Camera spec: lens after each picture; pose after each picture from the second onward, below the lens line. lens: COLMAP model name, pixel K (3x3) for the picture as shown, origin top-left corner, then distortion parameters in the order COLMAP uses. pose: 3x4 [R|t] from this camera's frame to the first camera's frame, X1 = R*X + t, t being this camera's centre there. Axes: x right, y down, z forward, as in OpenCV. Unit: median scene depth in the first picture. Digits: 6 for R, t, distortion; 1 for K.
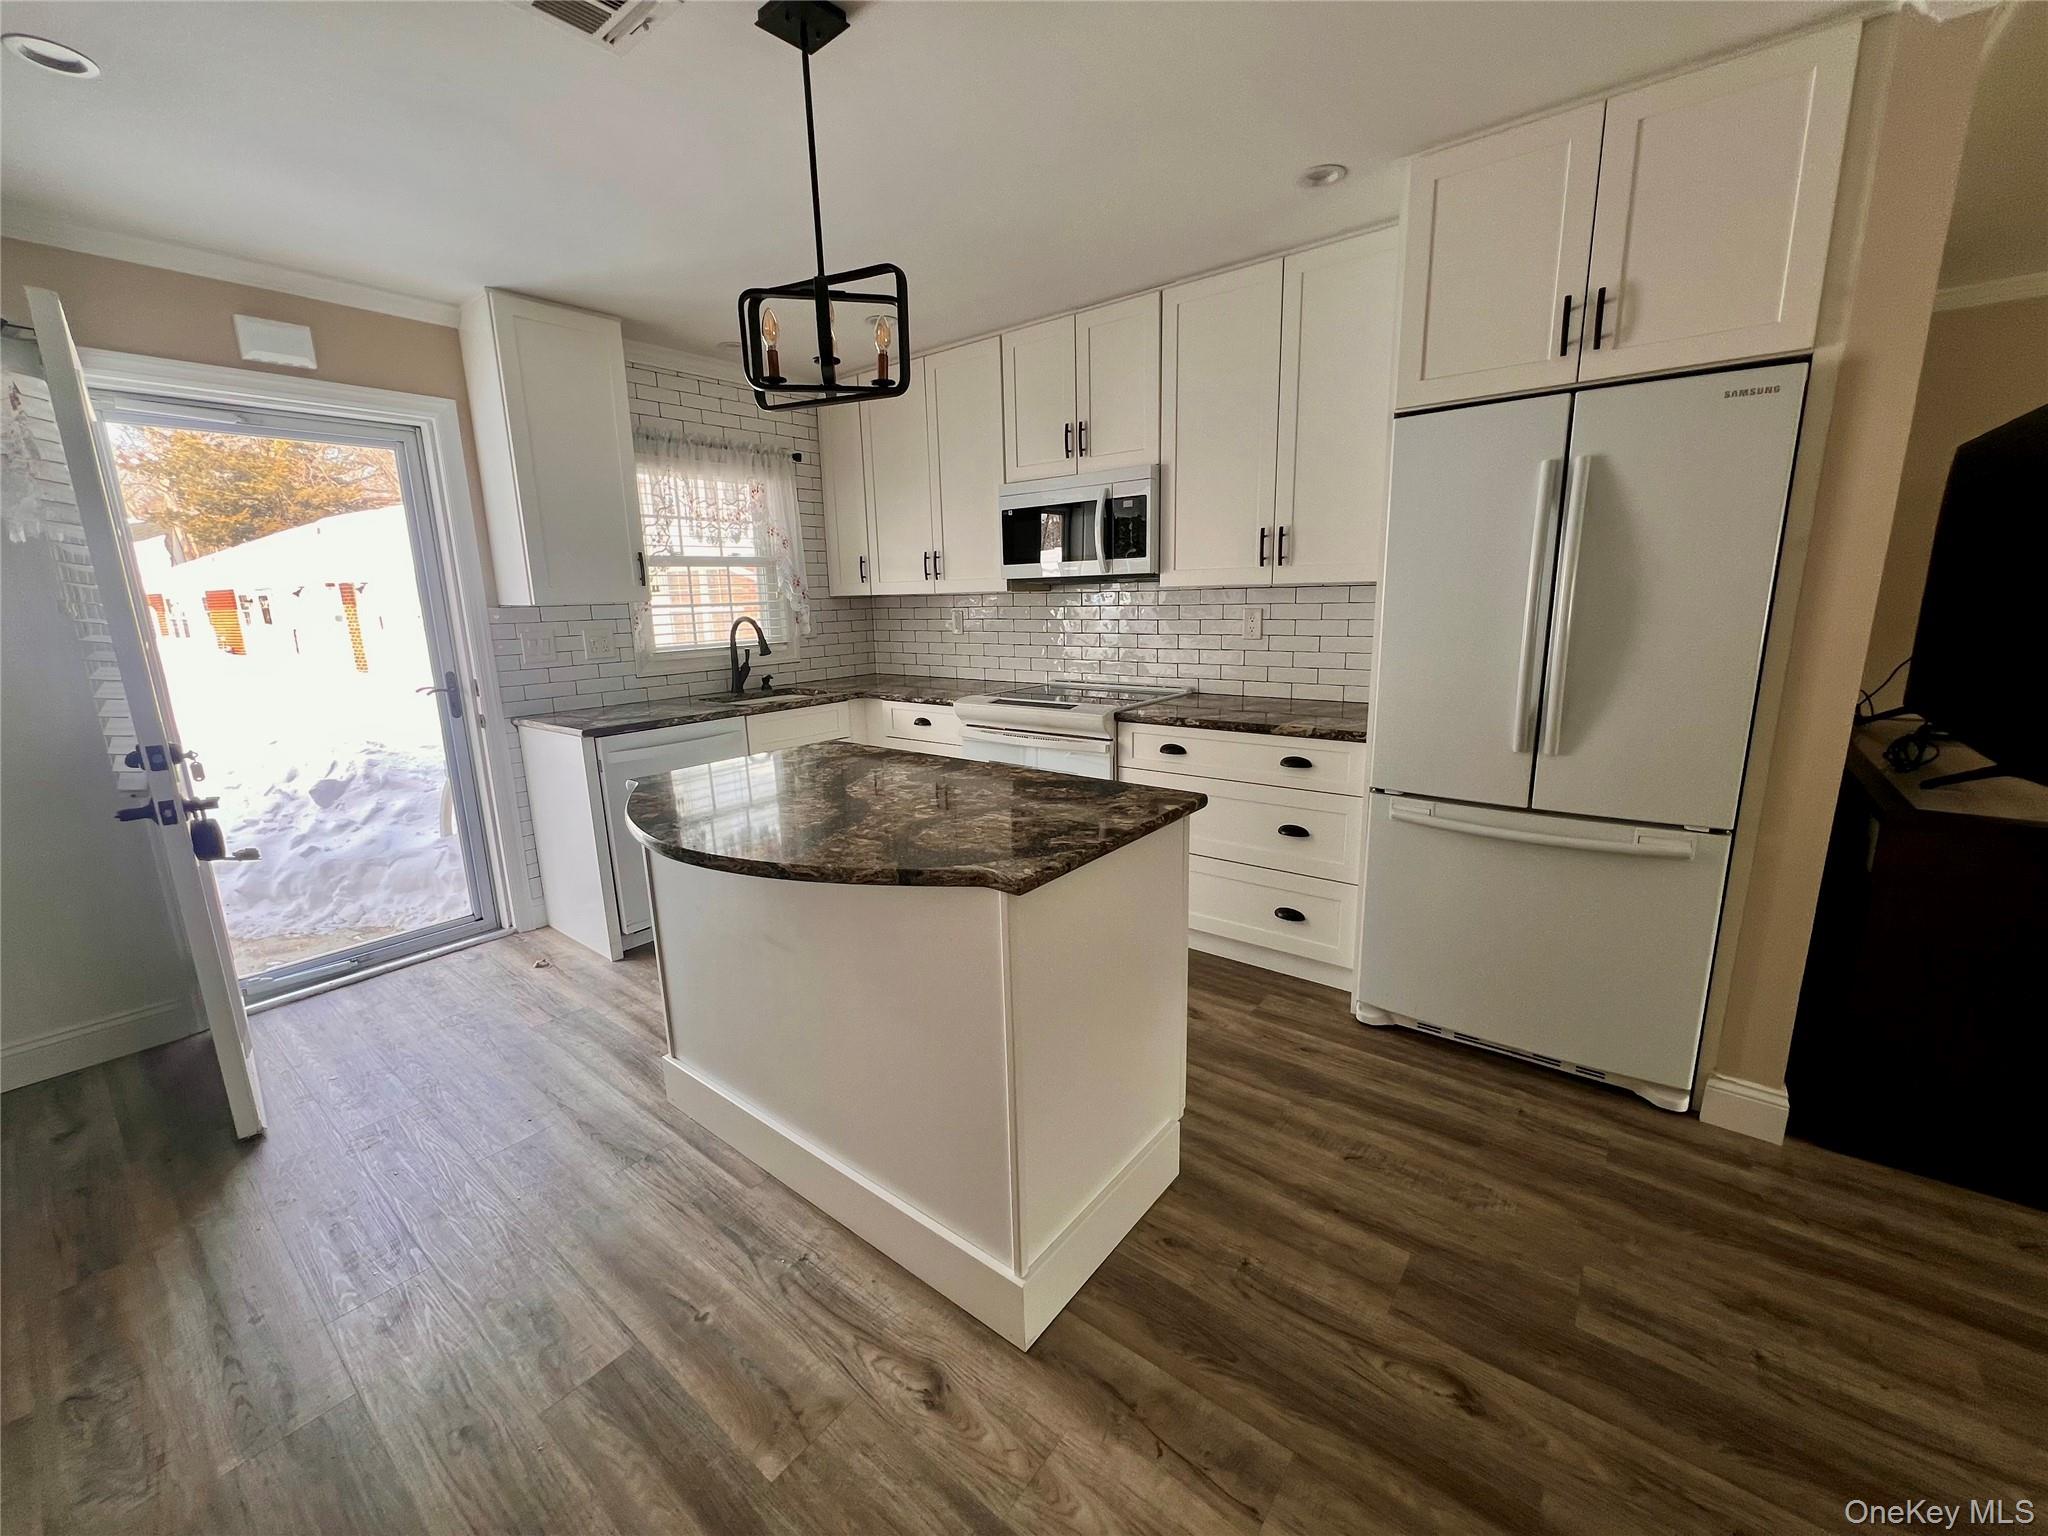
lens RADIAL K [[822.2, 0, 1027.7], [0, 822.2, 764.8], [0, 0, 1]] dist [-0.002751, -0.000264]
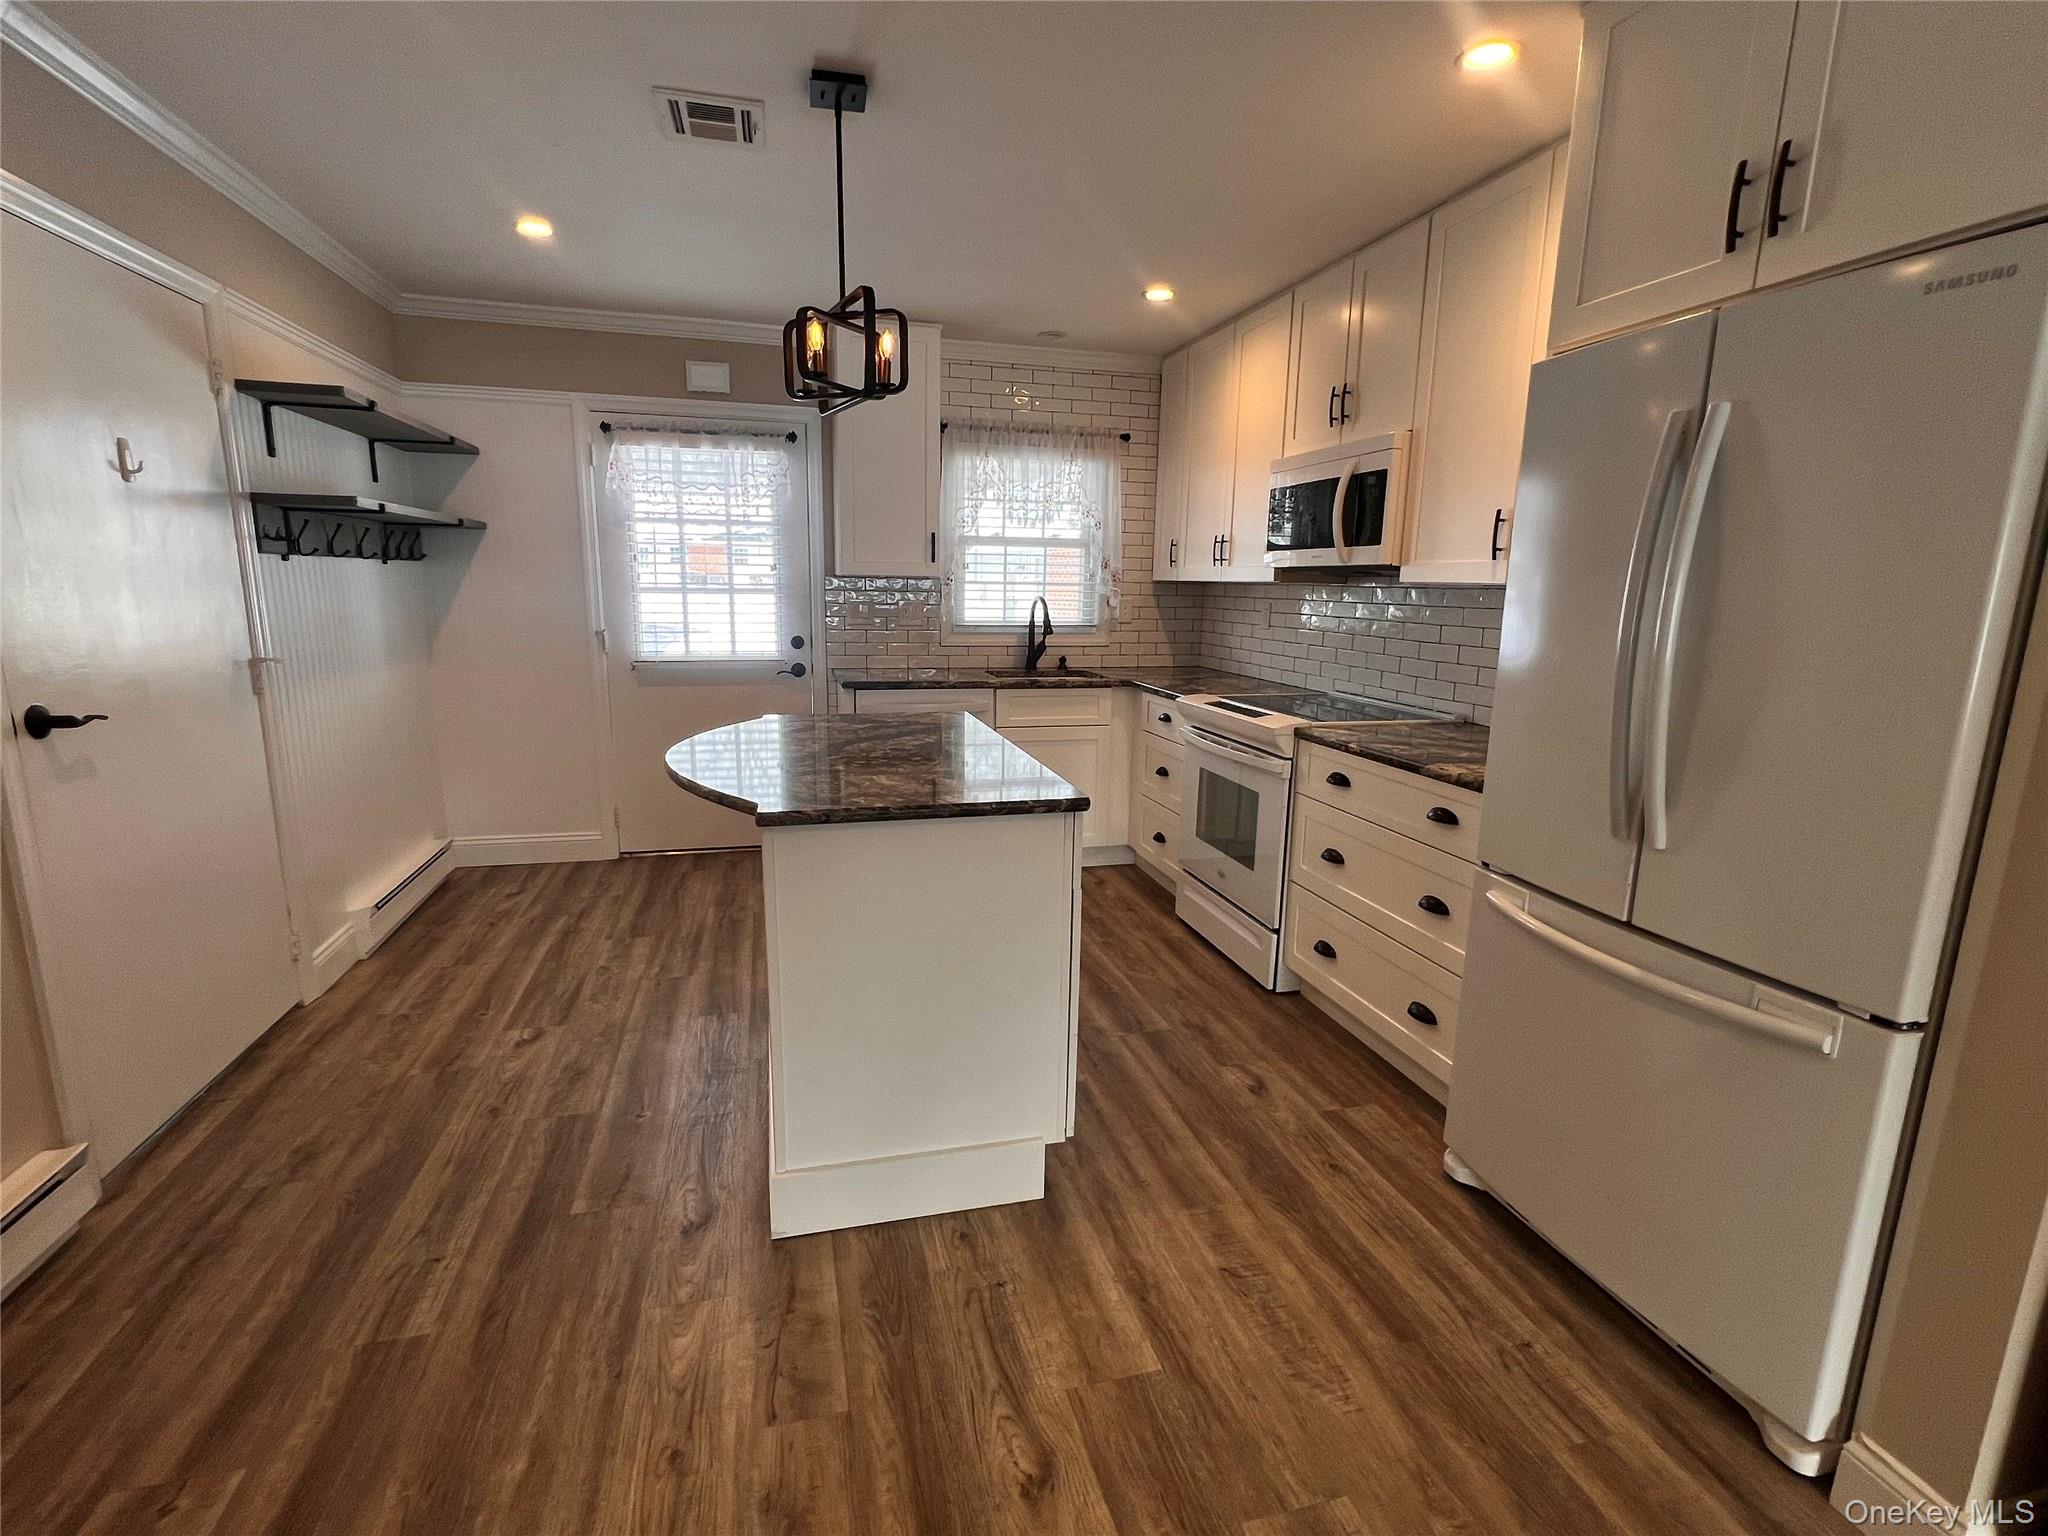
lens RADIAL K [[950.5, 0, 1016.5], [0, 950.5, 764.4], [0, 0, 1]] dist [-0.001750, 0.000695]
pose [[0.797414, 0.152539, -0.583835, 0.585690], [-0.160725, 0.986261, 0.038159, -0.022792], [0.581635, 0.063408, 0.810975, 0.056717]]
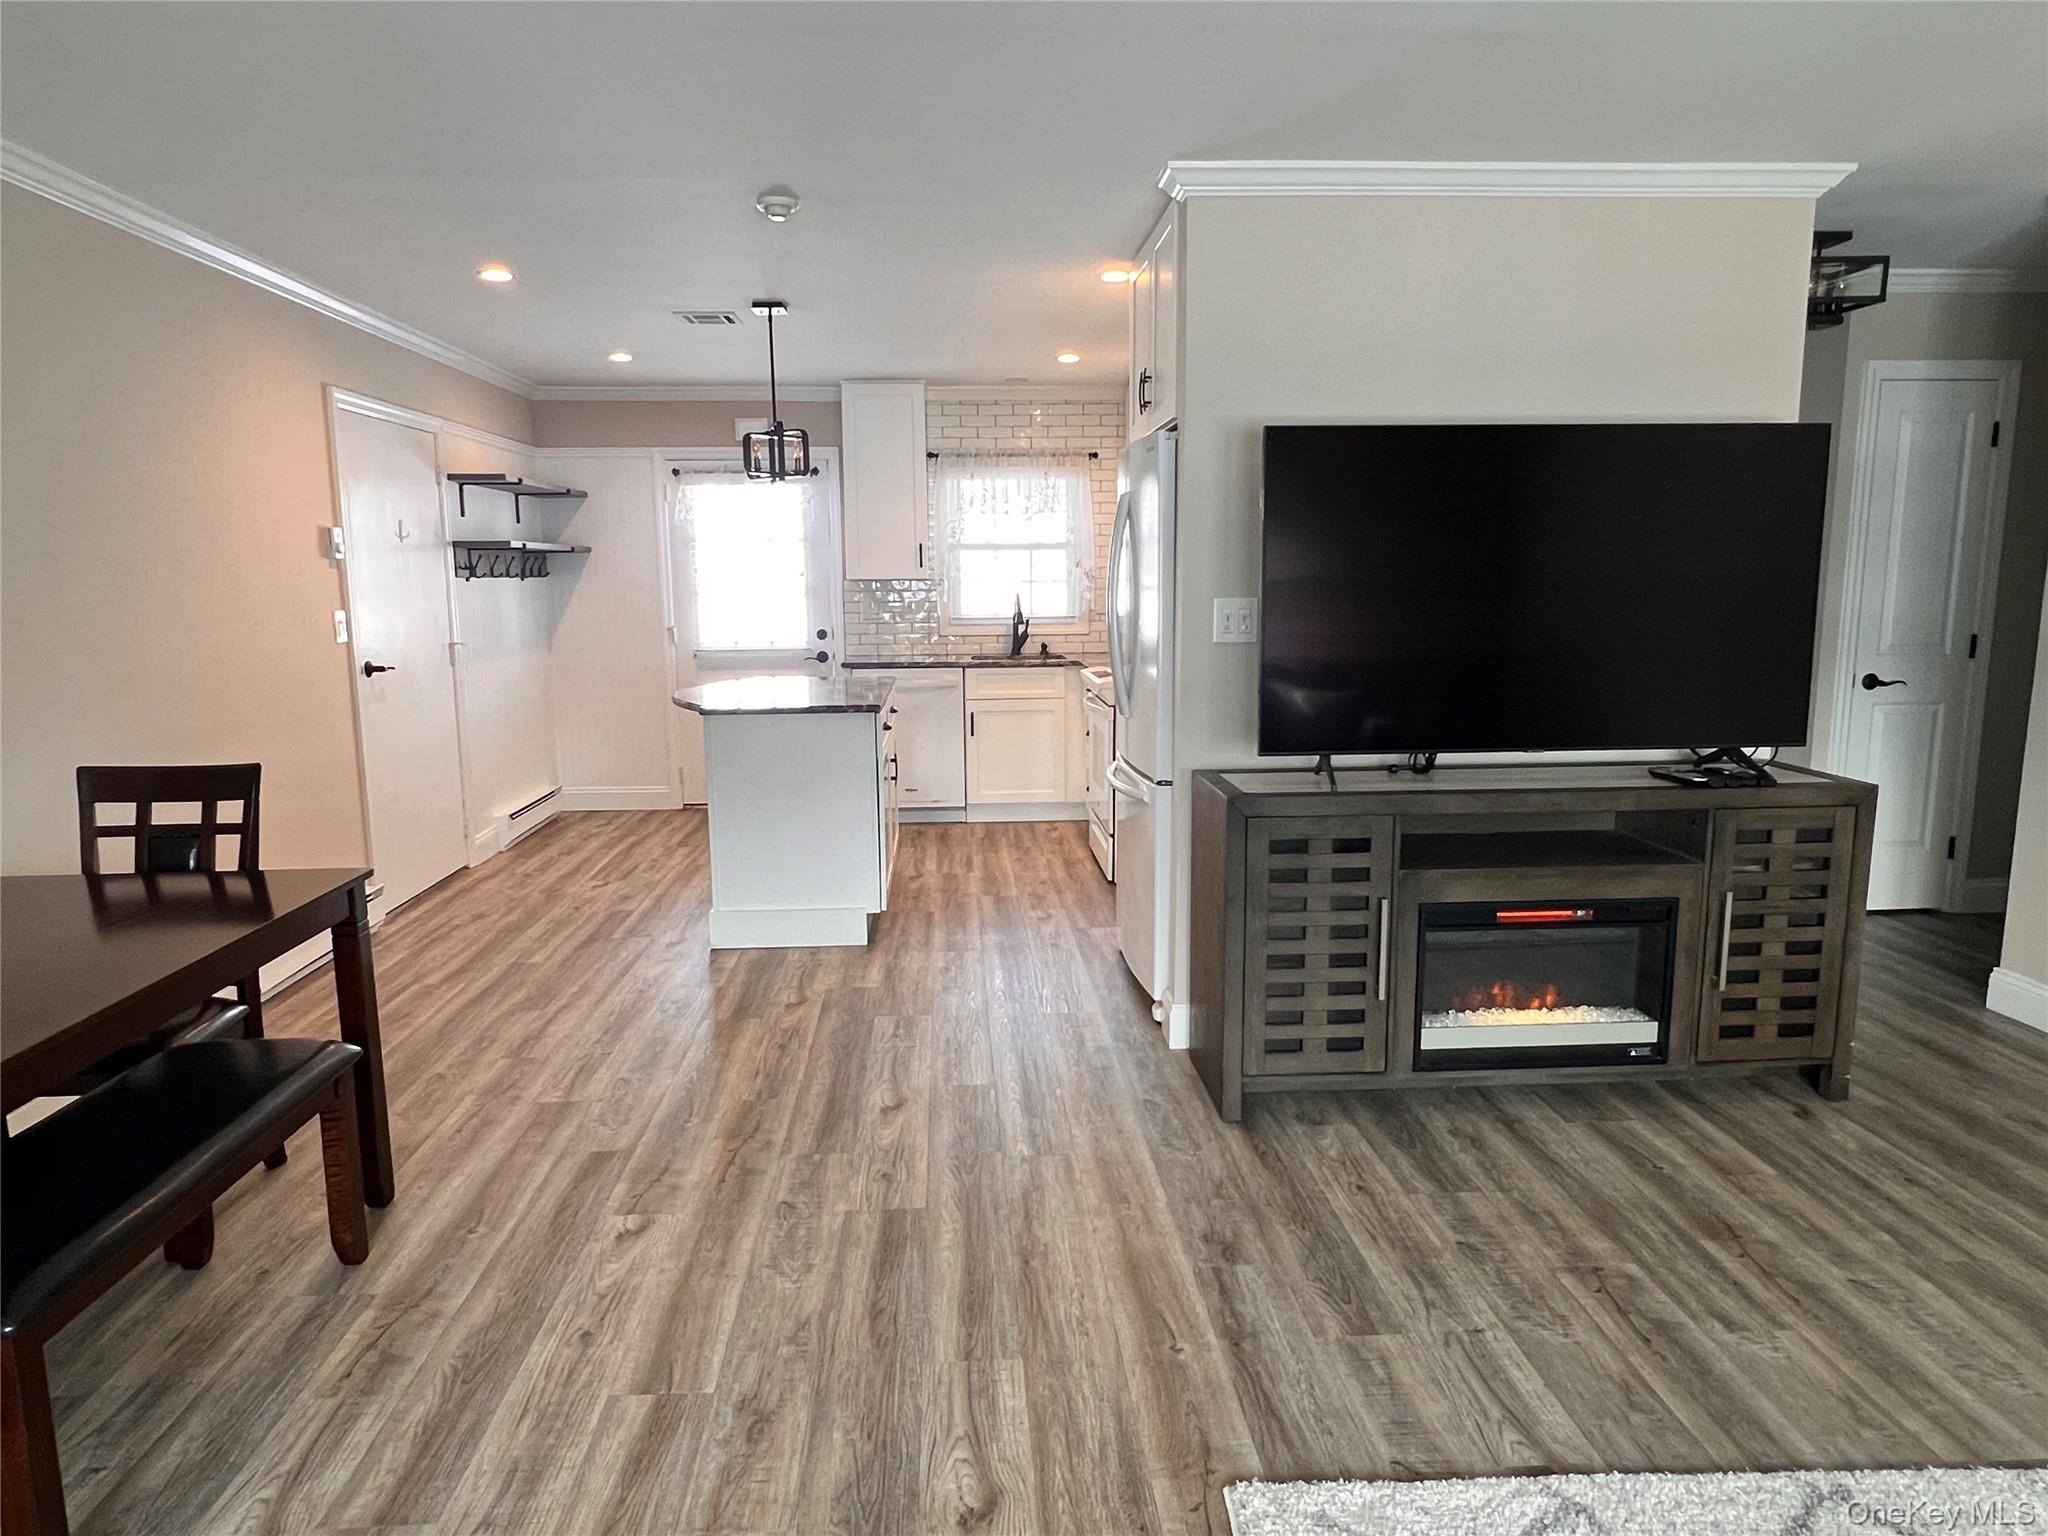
lens RADIAL K [[1271.7, 0, 1003.5], [0, 1271.7, 768.0], [0, 0, 1]] dist [-0.001704, -0.000332]
pose [[0.656858, 0.132890, -0.742211, 1.753634], [-0.162258, 0.986197, 0.032977, 0.027929], [0.736349, 0.098768, 0.669354, -0.403053]]
